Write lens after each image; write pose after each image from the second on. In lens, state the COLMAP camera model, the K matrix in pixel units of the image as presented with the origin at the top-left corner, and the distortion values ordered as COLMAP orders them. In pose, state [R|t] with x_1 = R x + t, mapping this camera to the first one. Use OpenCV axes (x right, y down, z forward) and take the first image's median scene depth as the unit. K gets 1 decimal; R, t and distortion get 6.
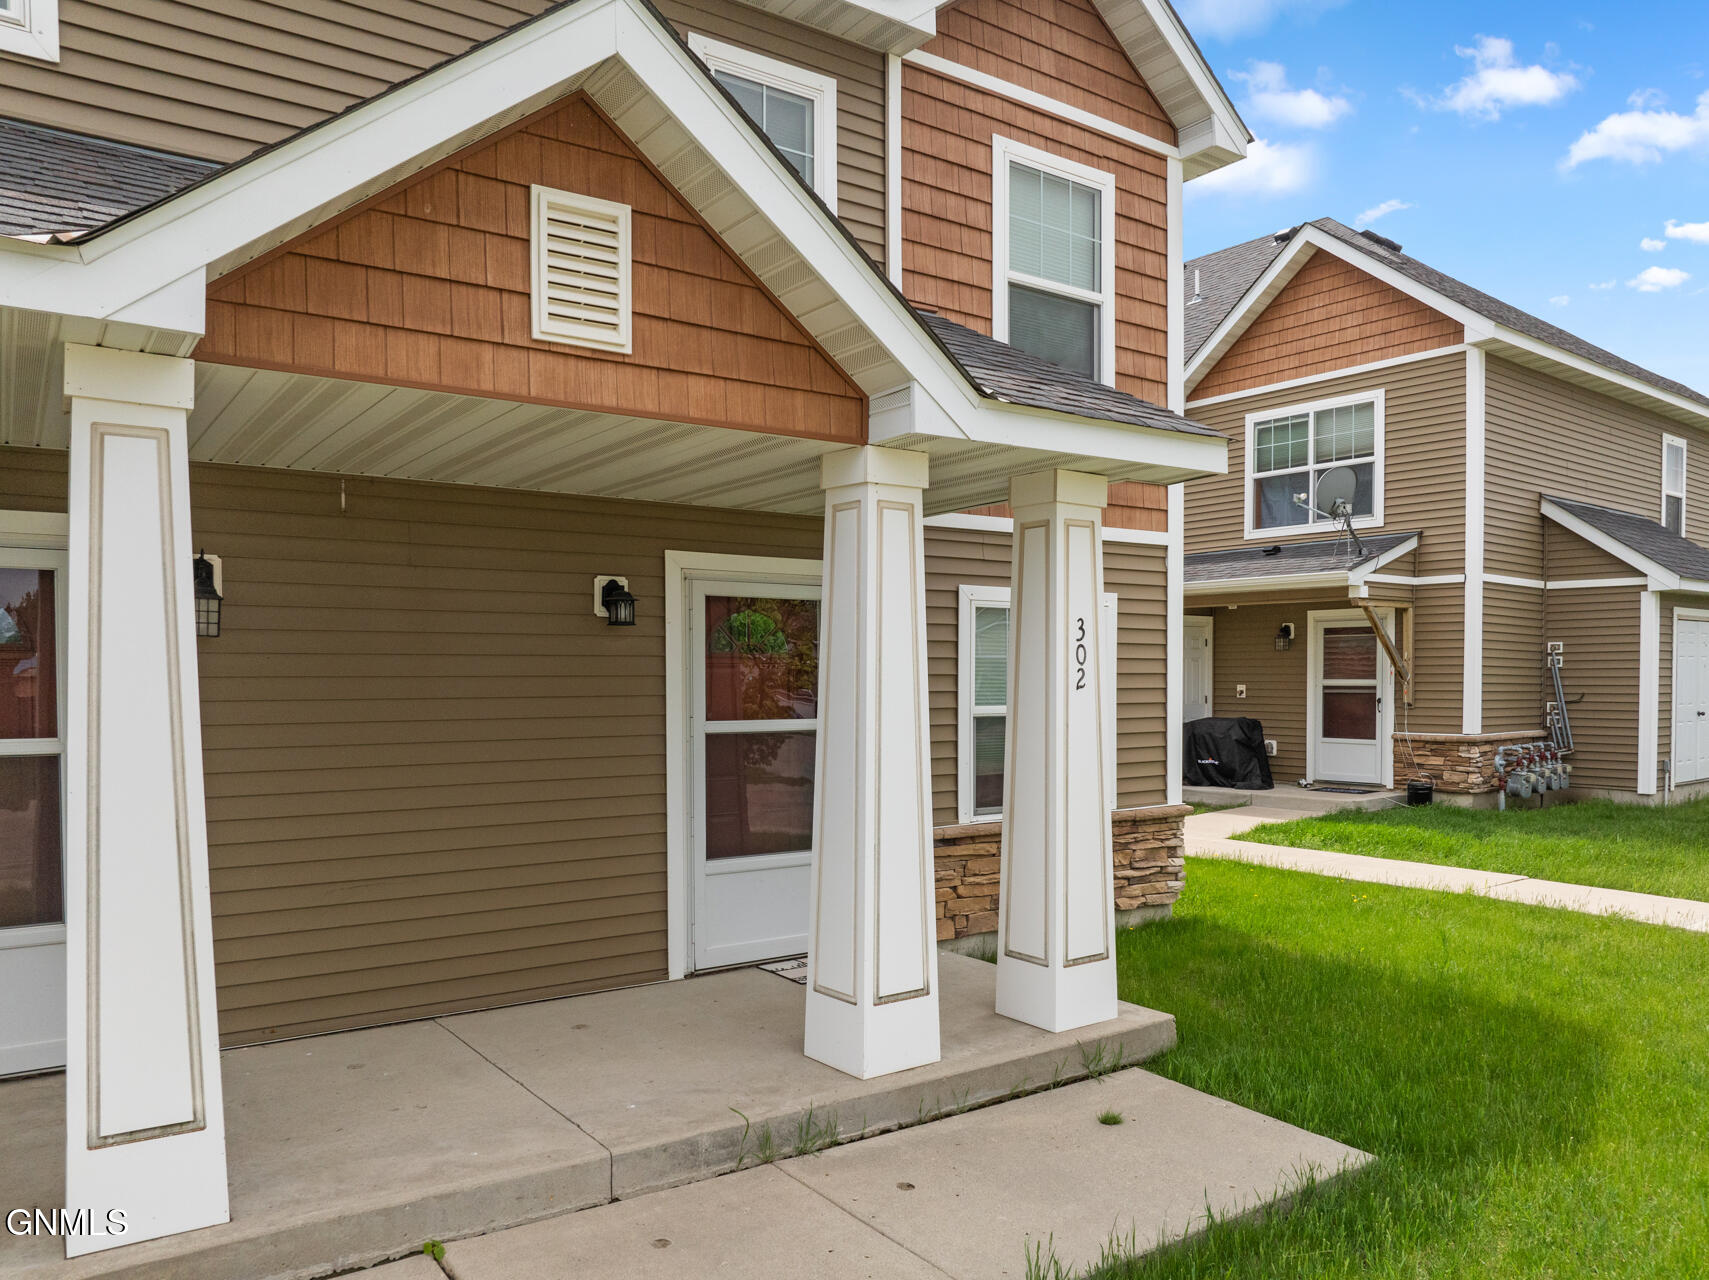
lens RADIAL K [[1213.4, 0, 854.0], [0, 1213.4, 708.1], [0, 0, 1]] dist [-0.030278, 0.001069]
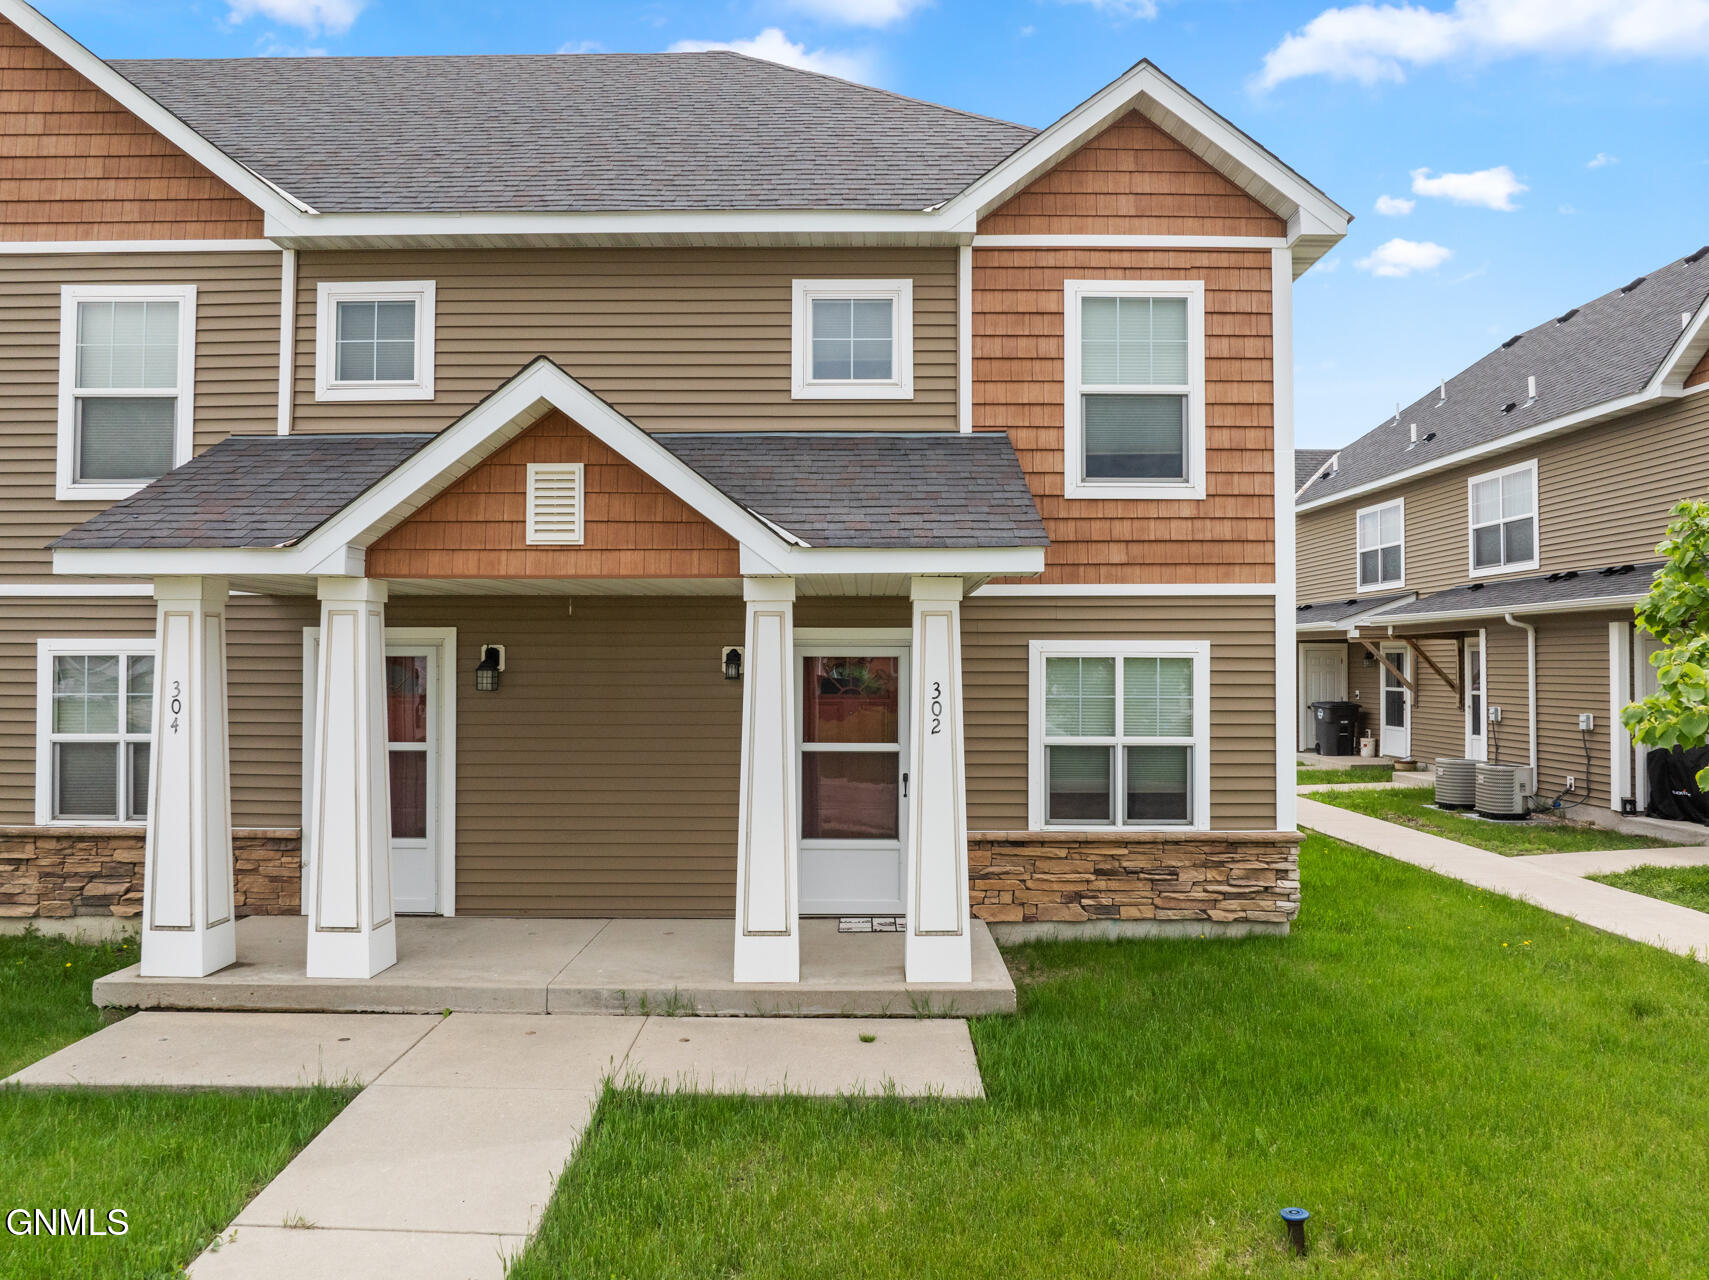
lens RADIAL K [[1176.6, 0, 854.5], [0, 1176.6, 640.0], [0, 0, 1]] dist [-0.026010, -0.003901]
pose [[0.820332, -0.008906, -0.571818, 0.784701], [-0.018803, 0.998918, -0.042533, -0.057098], [0.571578, 0.045643, 0.819277, -0.135247]]
